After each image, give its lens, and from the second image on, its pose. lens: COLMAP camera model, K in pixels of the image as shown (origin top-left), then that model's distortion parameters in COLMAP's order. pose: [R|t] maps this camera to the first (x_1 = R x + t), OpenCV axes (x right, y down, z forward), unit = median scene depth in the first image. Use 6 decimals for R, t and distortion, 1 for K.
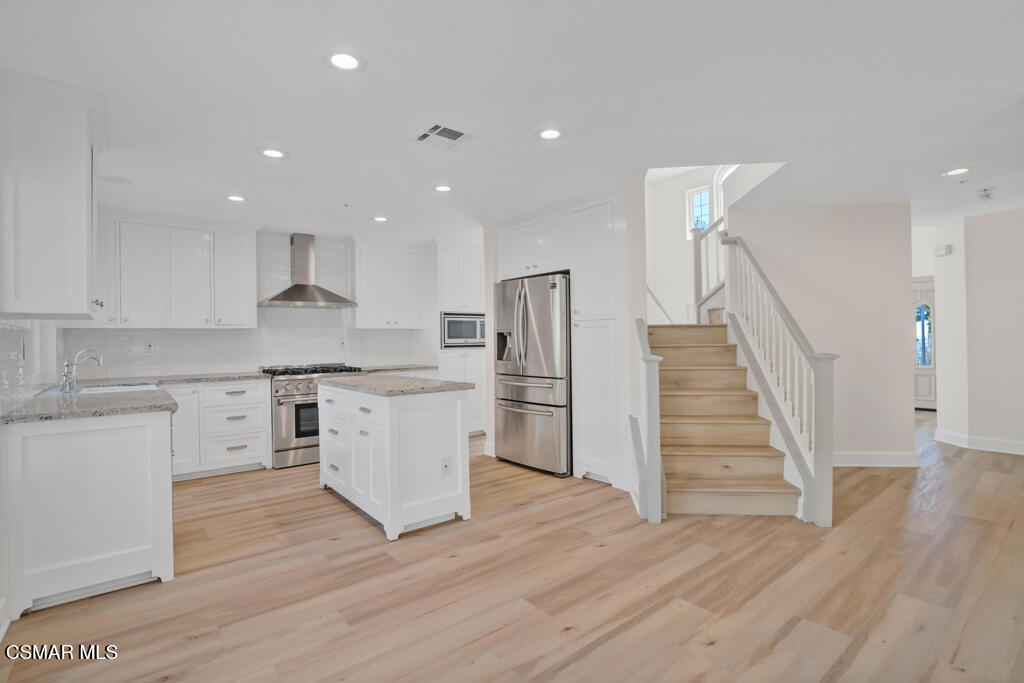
lens RADIAL K [[456.5, 0, 487.7], [0, 456.5, 347.5], [0, 0, 1]] dist [-0.028634, 0.003985]
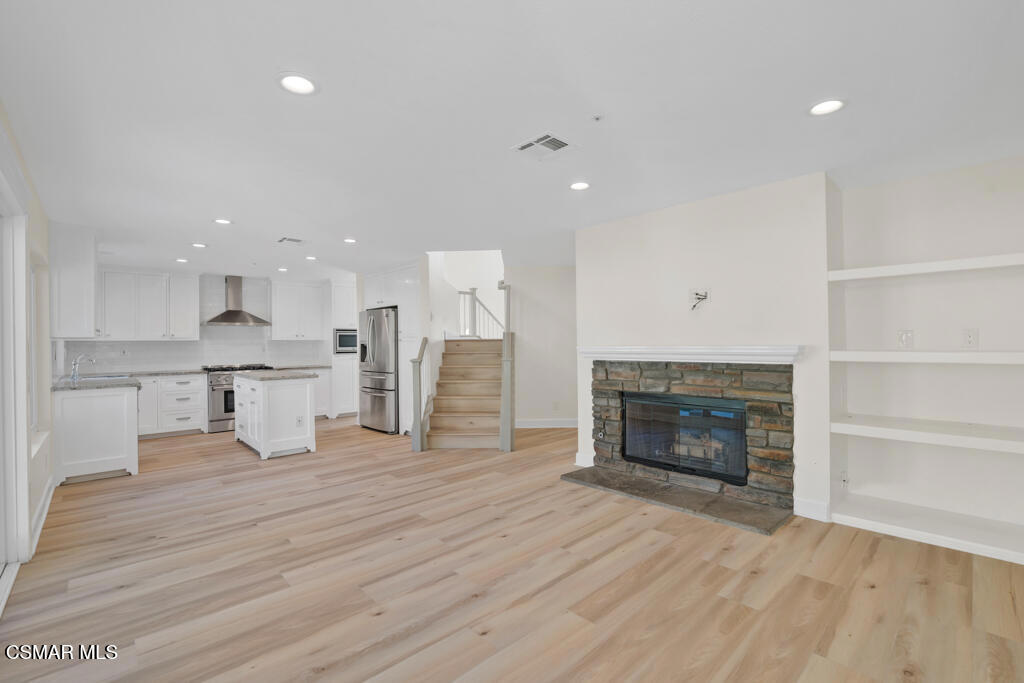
lens RADIAL K [[442.5, 0, 506.2], [0, 442.5, 347.1], [0, 0, 1]] dist [-0.037905, 0.003742]
pose [[0.996139, 0.002970, 0.087738, 0.419069], [-0.002212, 0.999959, -0.008733, -0.010791], [-0.087760, 0.008505, 0.996105, -0.579518]]
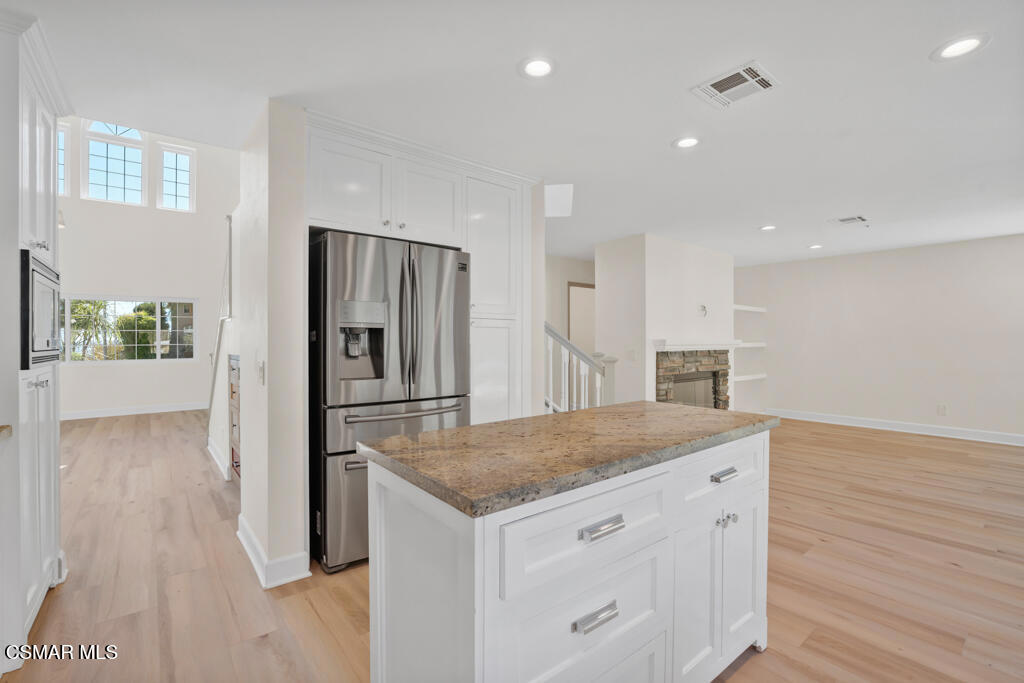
lens RADIAL K [[456.5, 0, 509.0], [0, 456.5, 343.9], [0, 0, 1]] dist [-0.028634, 0.003985]
pose [[-0.009437, 0.007259, 0.999929, -0.600646], [0.012030, 0.999902, -0.007145, -0.006287], [-0.999883, 0.011961, -0.009524, 0.956728]]
